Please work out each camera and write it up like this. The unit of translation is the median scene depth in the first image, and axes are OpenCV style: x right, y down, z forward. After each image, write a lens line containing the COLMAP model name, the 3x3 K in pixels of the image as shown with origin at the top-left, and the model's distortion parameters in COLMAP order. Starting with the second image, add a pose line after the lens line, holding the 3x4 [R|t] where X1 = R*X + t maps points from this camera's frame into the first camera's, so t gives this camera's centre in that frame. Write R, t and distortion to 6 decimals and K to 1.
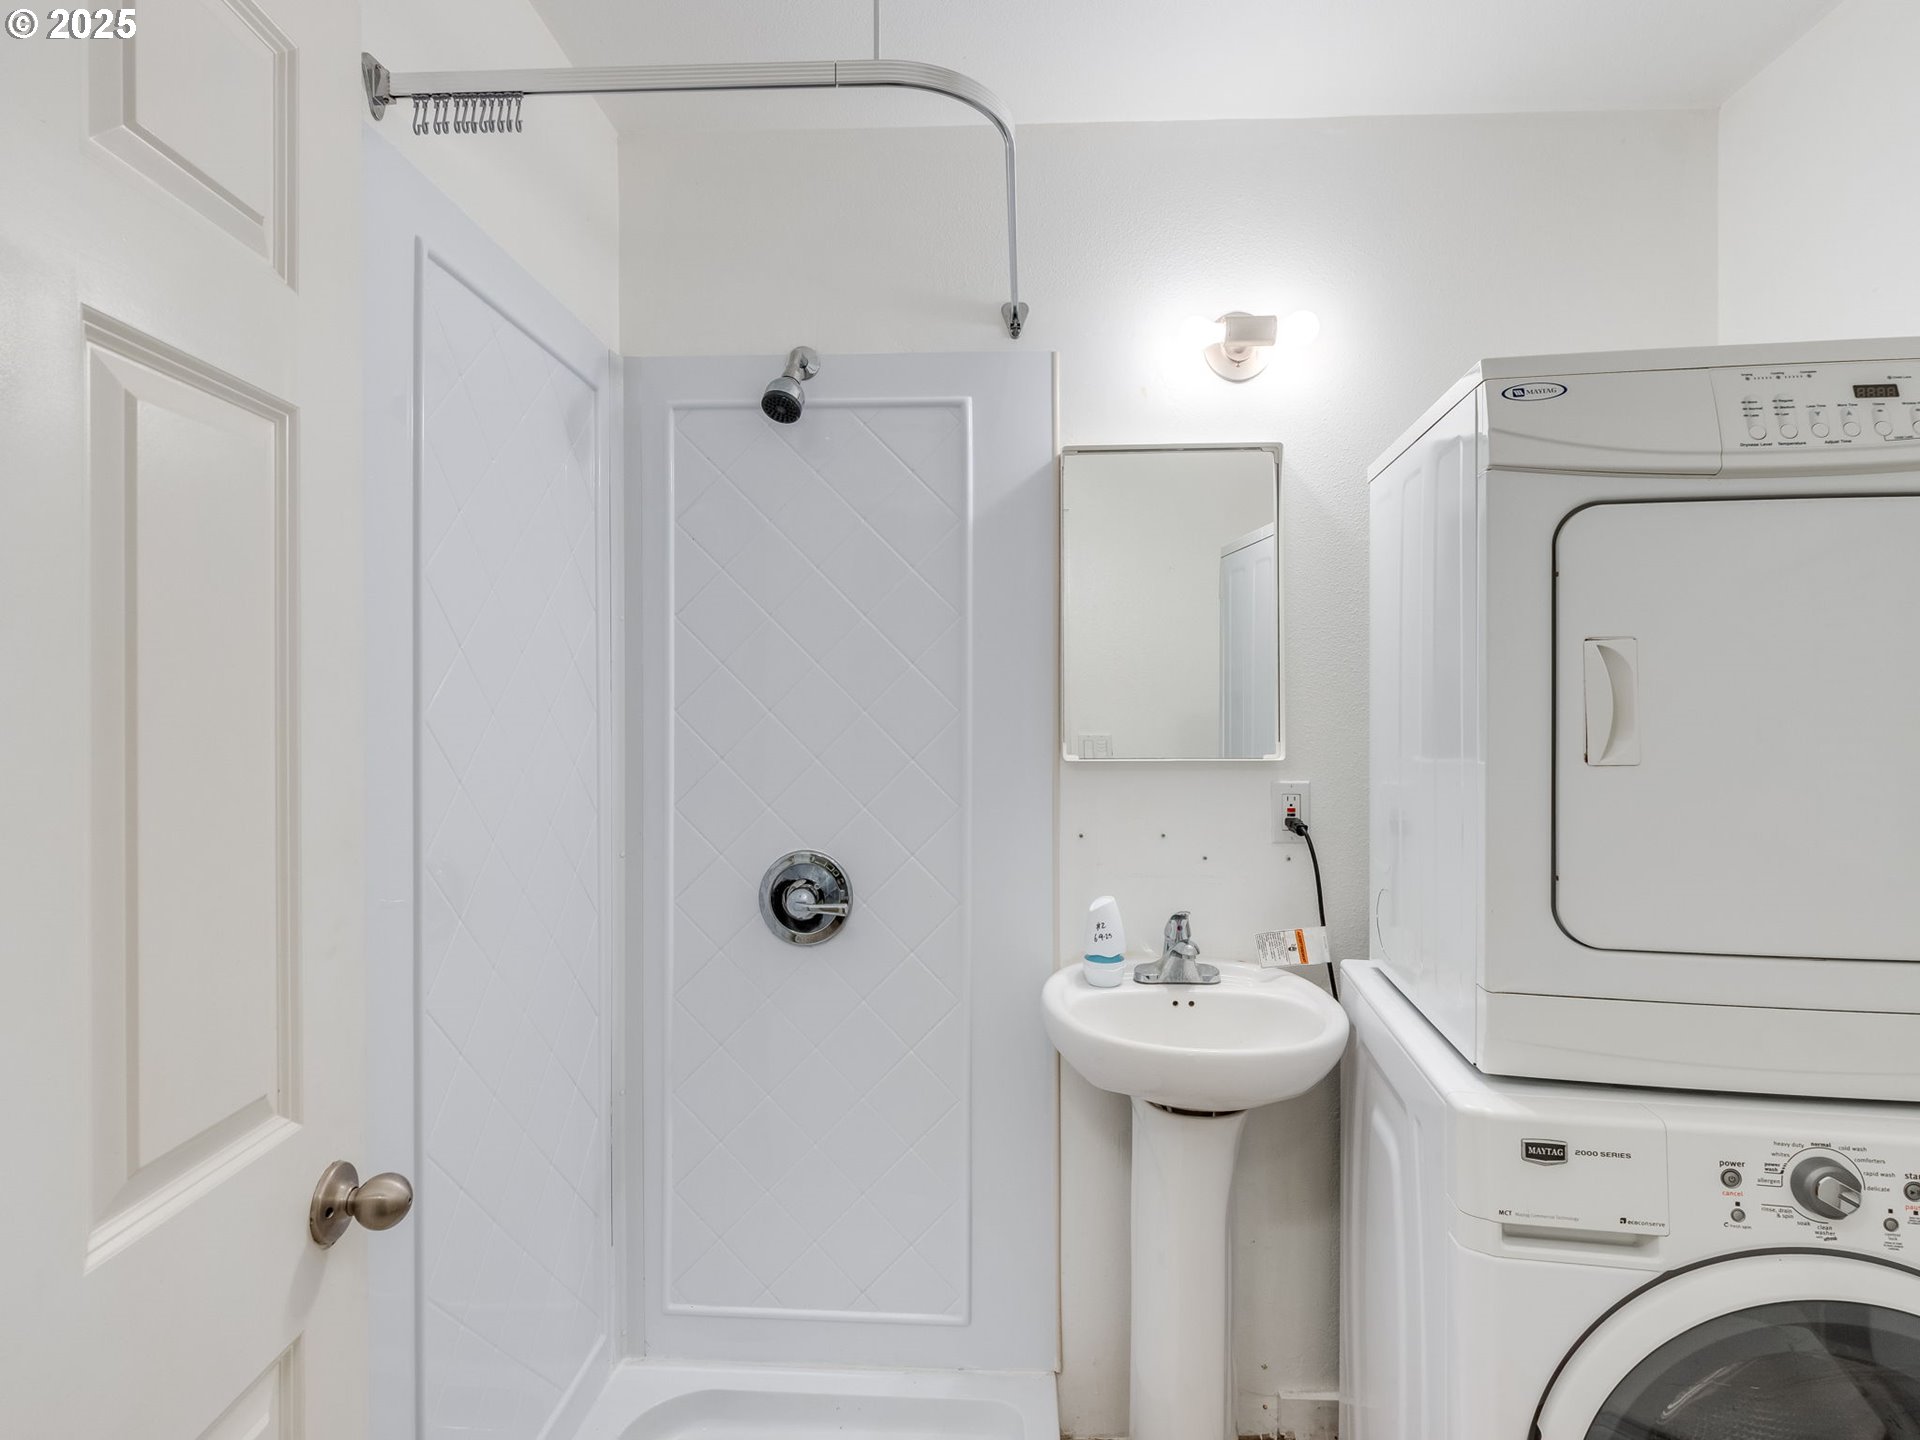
lens RADIAL K [[1020.0, 0, 955.5], [0, 1020.0, 723.3], [0, 0, 1]] dist [0.001534, -0.003971]
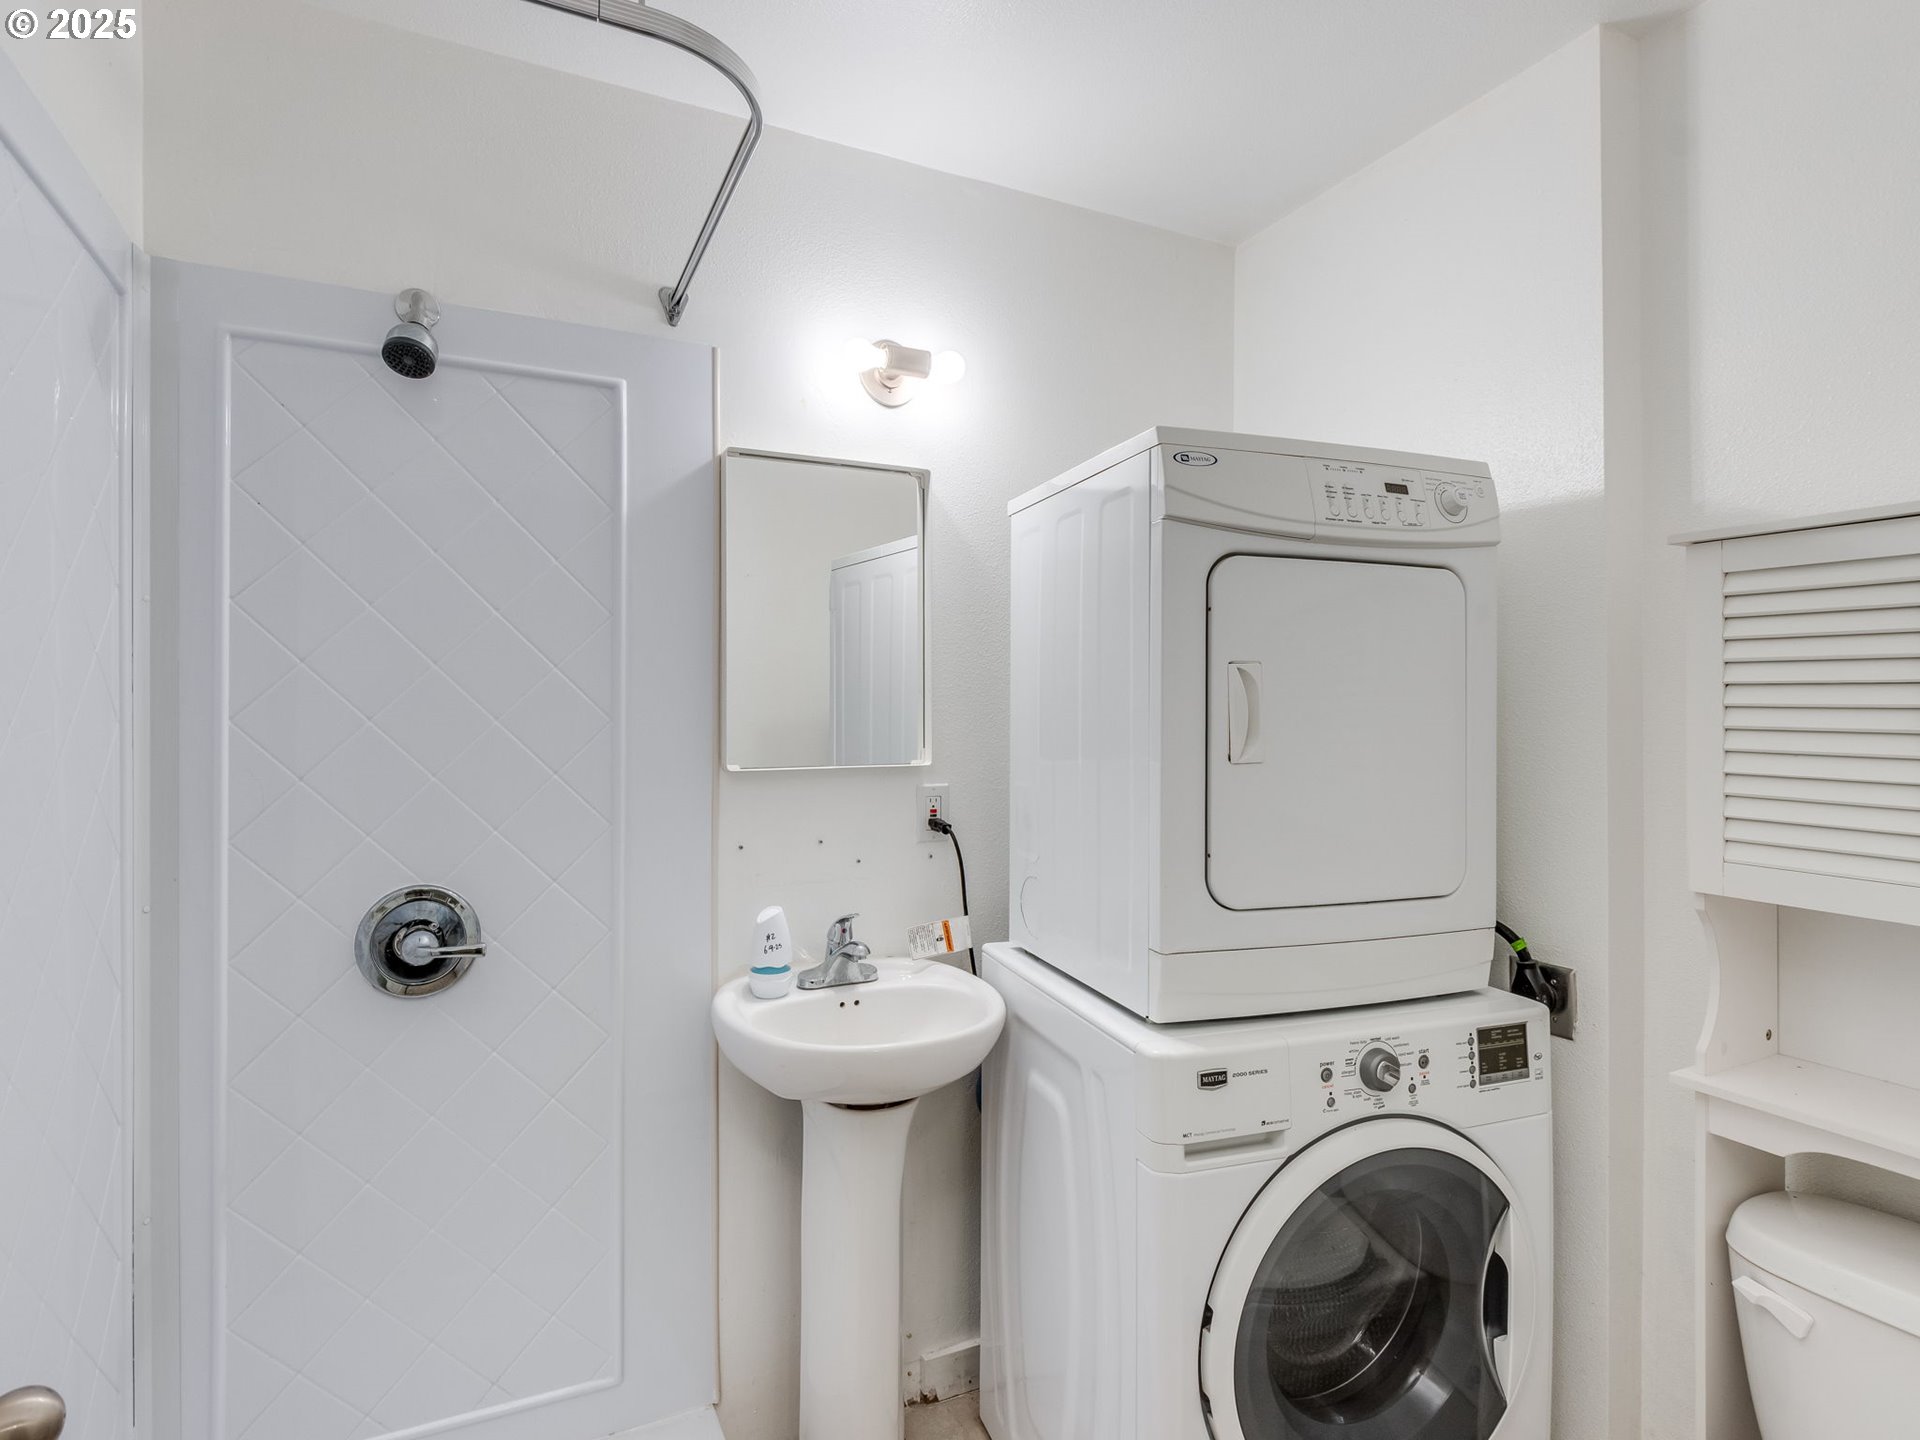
lens RADIAL K [[1020.8, 0, 957.8], [0, 1020.8, 730.8], [0, 0, 1]] dist [0.010809, -0.010394]
pose [[0.875504, -0.006932, 0.483162, -0.179807], [0.006187, 0.999976, 0.003135, -0.003398], [-0.483172, 0.000244, 0.875526, 0.044335]]
